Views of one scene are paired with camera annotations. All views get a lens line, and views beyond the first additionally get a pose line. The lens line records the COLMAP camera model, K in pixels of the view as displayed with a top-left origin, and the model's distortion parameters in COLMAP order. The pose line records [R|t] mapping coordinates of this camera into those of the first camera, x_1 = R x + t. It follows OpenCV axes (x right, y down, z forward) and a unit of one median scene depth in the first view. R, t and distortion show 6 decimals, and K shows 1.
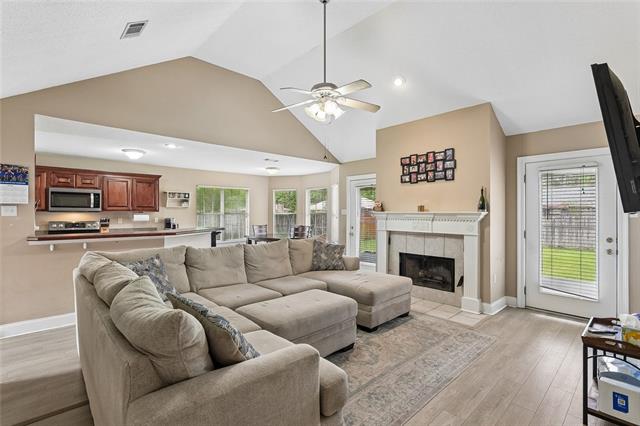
lens RADIAL K [[304.6, 0, 318.2], [0, 304.6, 212.8], [0, 0, 1]] dist [0.001764, 0.001473]
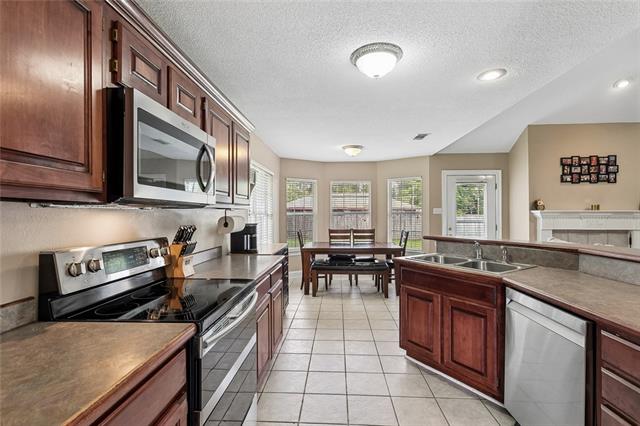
lens RADIAL K [[304.6, 0, 319.6], [0, 304.6, 211.9], [0, 0, 1]] dist [0.001764, 0.001473]
pose [[0.722016, 0.002048, 0.691873, -1.053994], [0.002481, 0.999982, -0.005549, 0.005038], [-0.691872, 0.005723, 0.721998, 0.855368]]
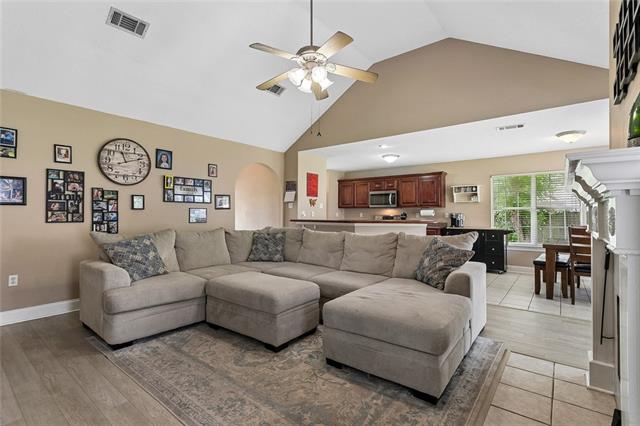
lens RADIAL K [[304.6, 0, 321.2], [0, 304.6, 213.0], [0, 0, 1]] dist [0.001764, 0.001473]
pose [[0.143238, -0.006099, -0.989669, 0.611694], [-0.006218, 0.999956, -0.007062, 0.036575], [0.989669, 0.007165, 0.143194, 0.625091]]
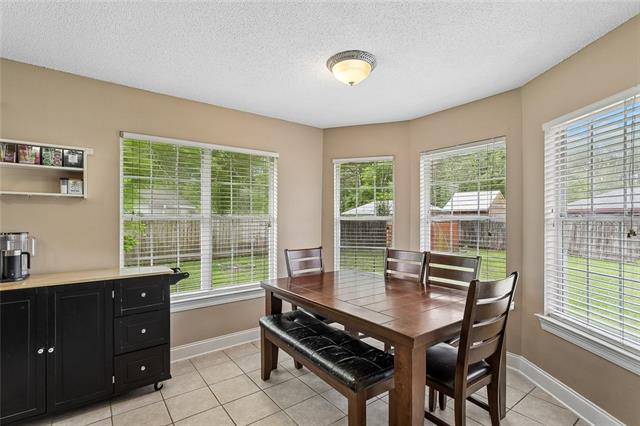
lens RADIAL K [[304.6, 0, 319.9], [0, 304.6, 217.1], [0, 0, 1]] dist [0.001764, 0.001473]
pose [[0.993386, -0.002226, -0.114800, -0.225394], [0.001685, 0.999987, -0.004812, 0.006261], [0.114809, 0.004587, 0.993377, 1.089168]]
